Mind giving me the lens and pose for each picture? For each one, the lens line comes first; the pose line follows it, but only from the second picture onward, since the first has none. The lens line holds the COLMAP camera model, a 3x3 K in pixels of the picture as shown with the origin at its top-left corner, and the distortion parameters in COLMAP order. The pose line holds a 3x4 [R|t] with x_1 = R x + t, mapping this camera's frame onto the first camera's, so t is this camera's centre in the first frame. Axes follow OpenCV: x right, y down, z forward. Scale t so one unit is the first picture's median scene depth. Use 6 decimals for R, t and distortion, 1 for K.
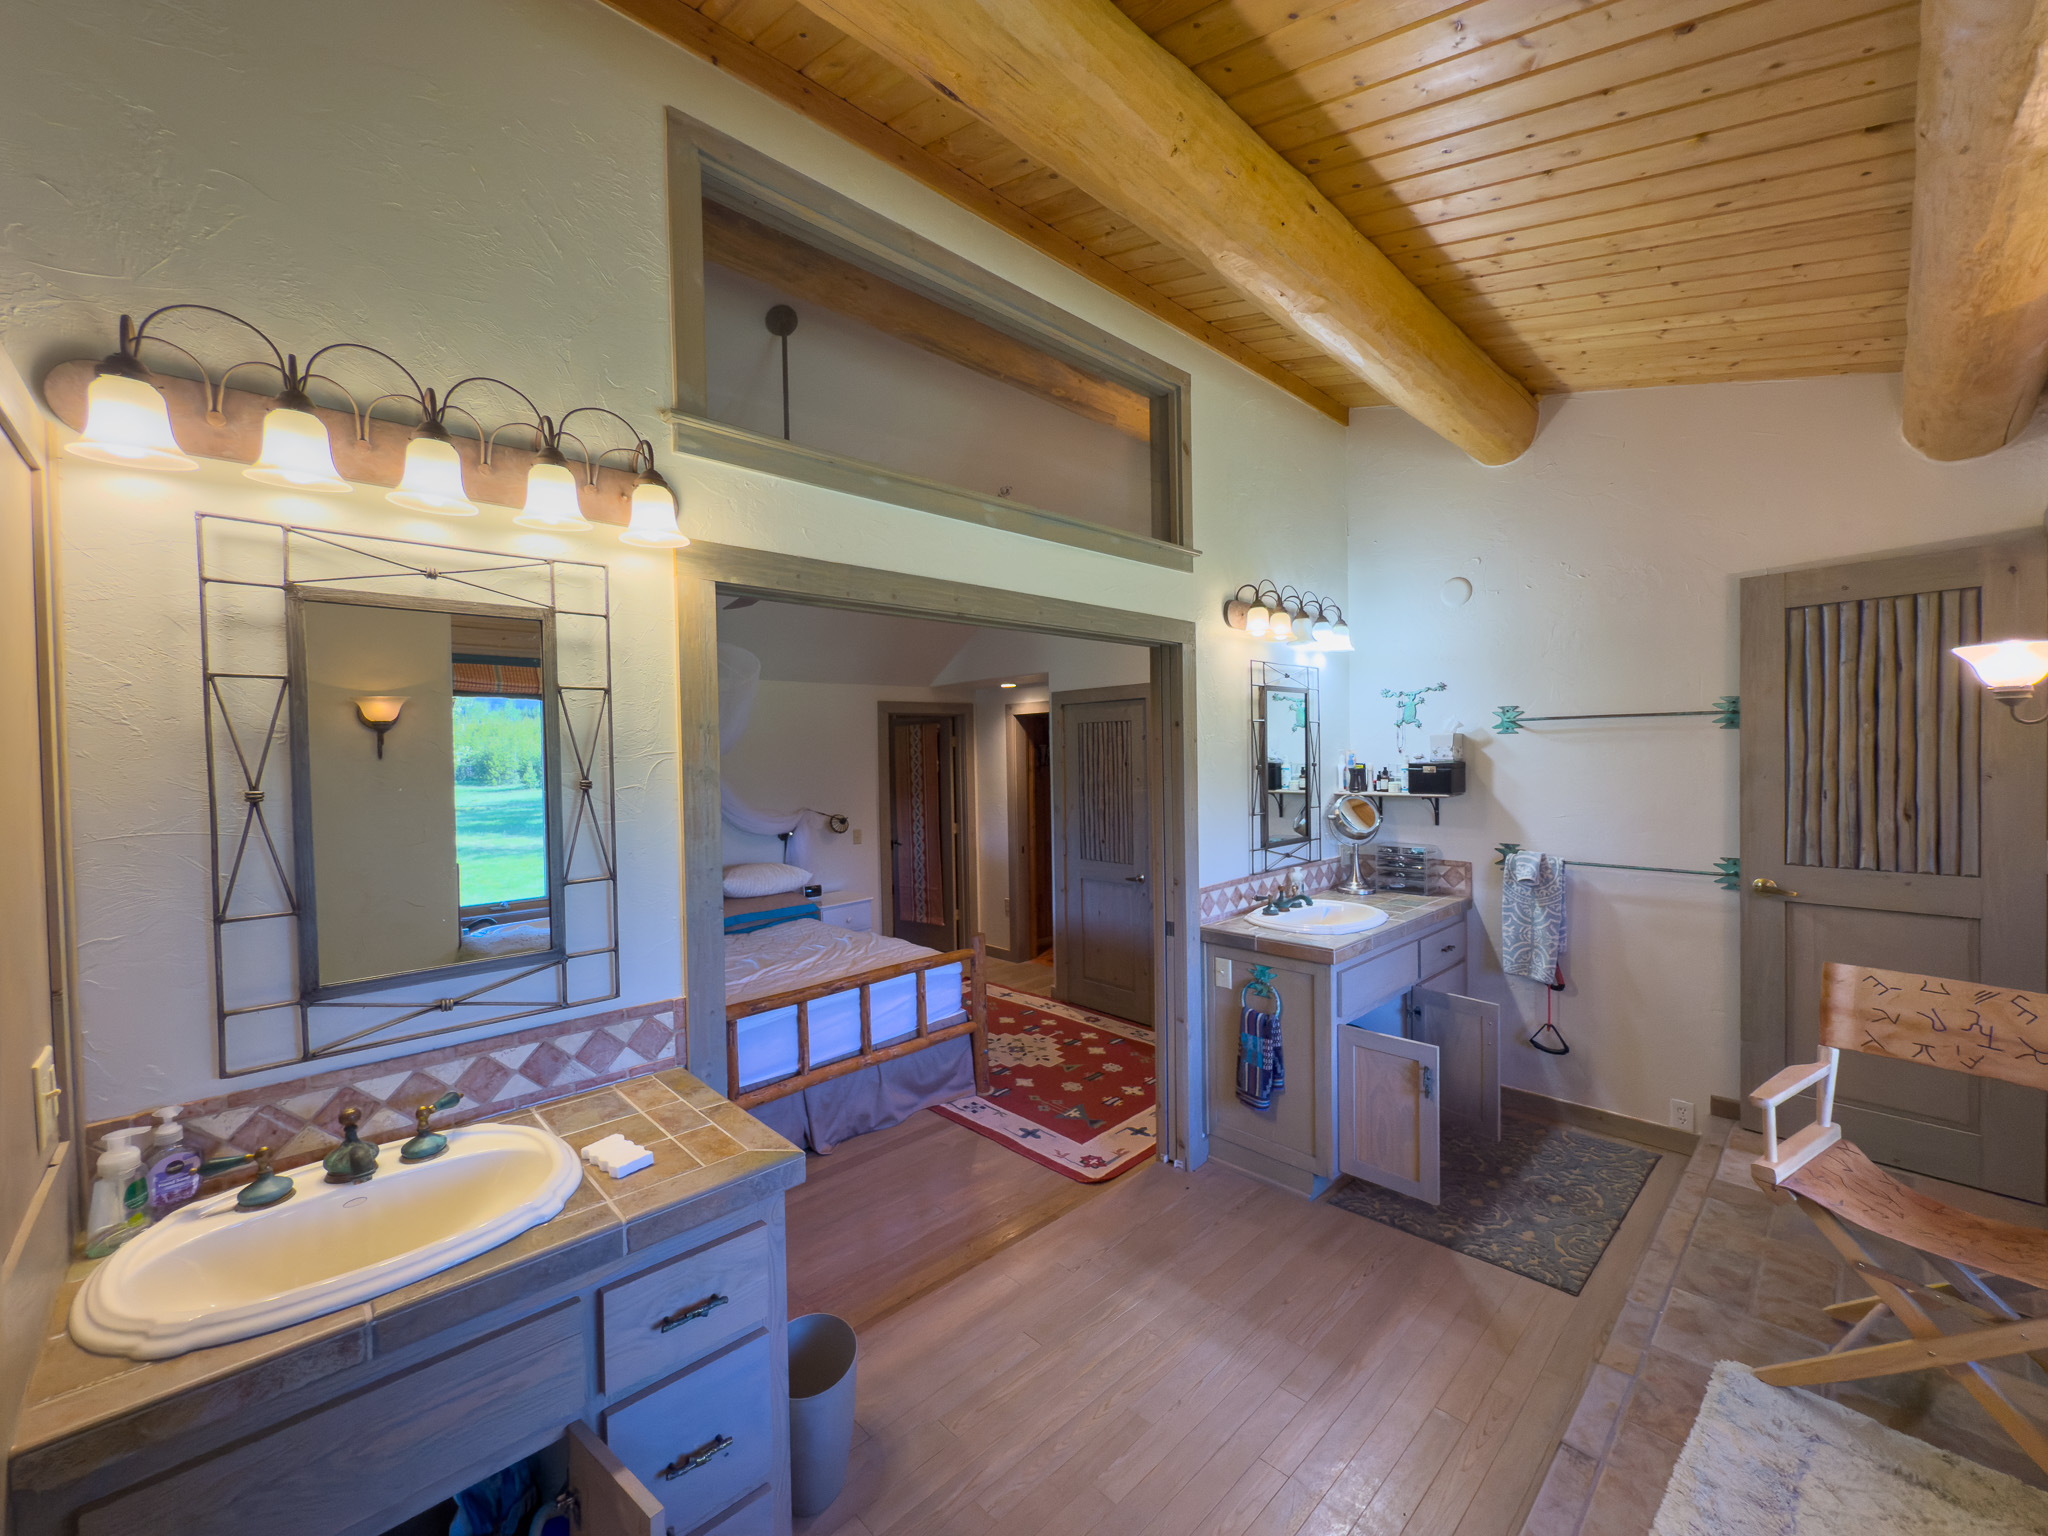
lens RADIAL K [[825.1, 0, 1026.3], [0, 825.1, 765.8], [0, 0, 1]] dist [-0.000116, -0.000004]
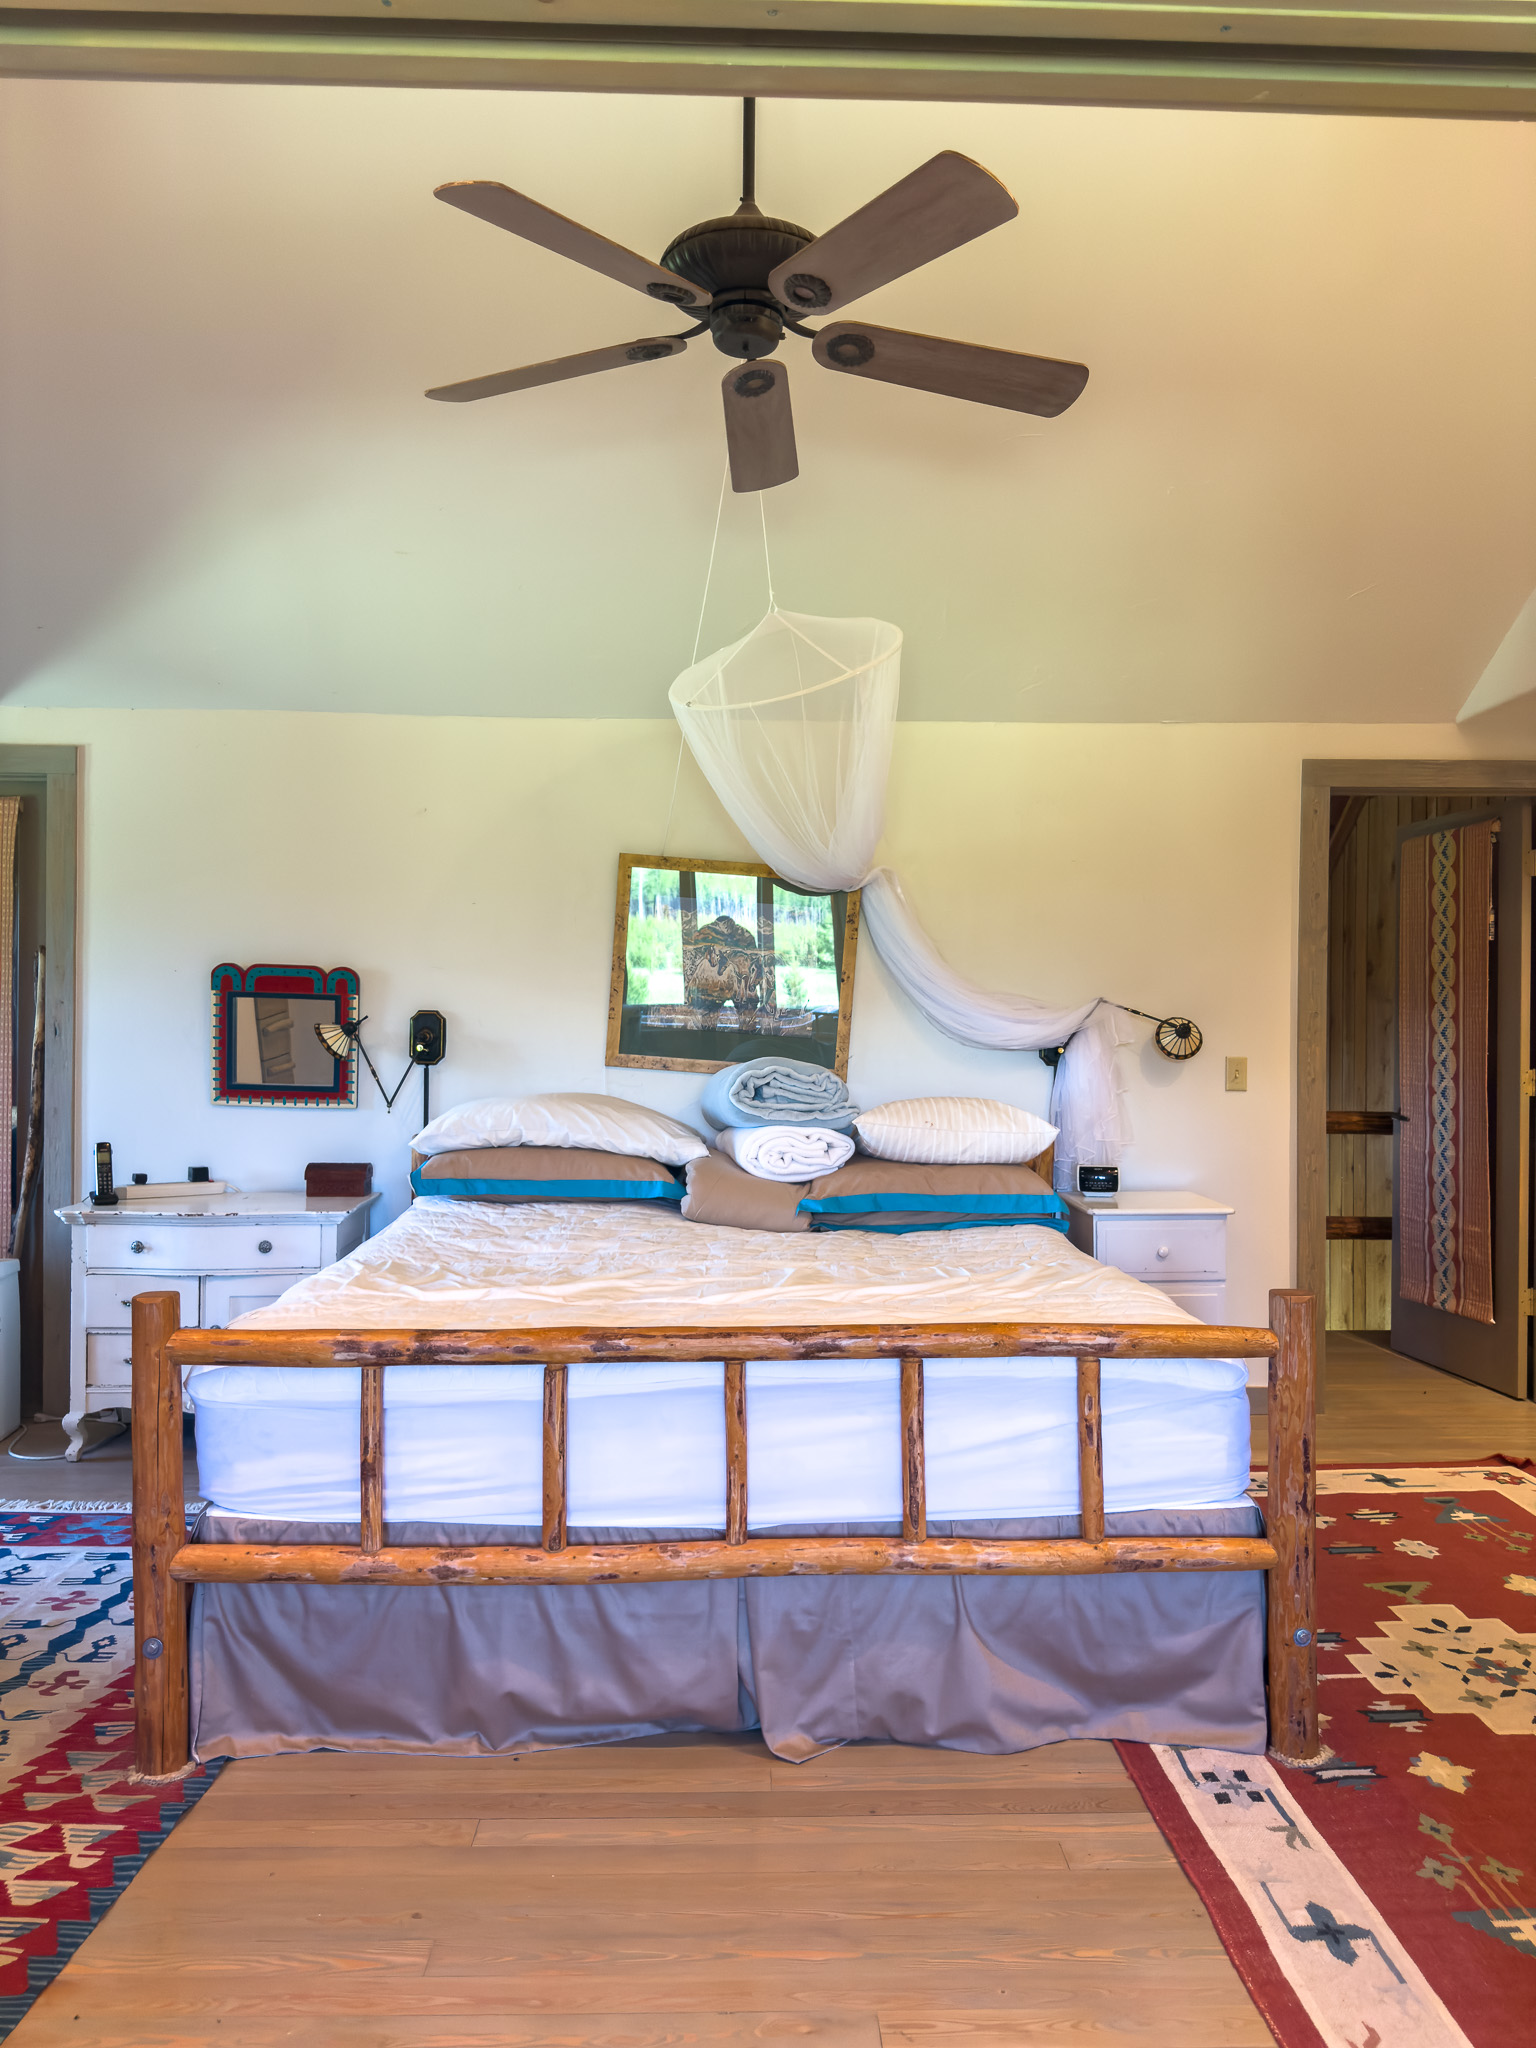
lens RADIAL K [[1467.7, 0, 769.2], [0, 1467.7, 1020.9], [0, 0, 1]] dist [0.007606, -0.004727]
pose [[0.749153, 0.028598, -0.661779, 0.190712], [-0.035330, 0.999371, 0.003192, 0.101255], [0.661454, 0.020989, 0.749692, 0.410436]]
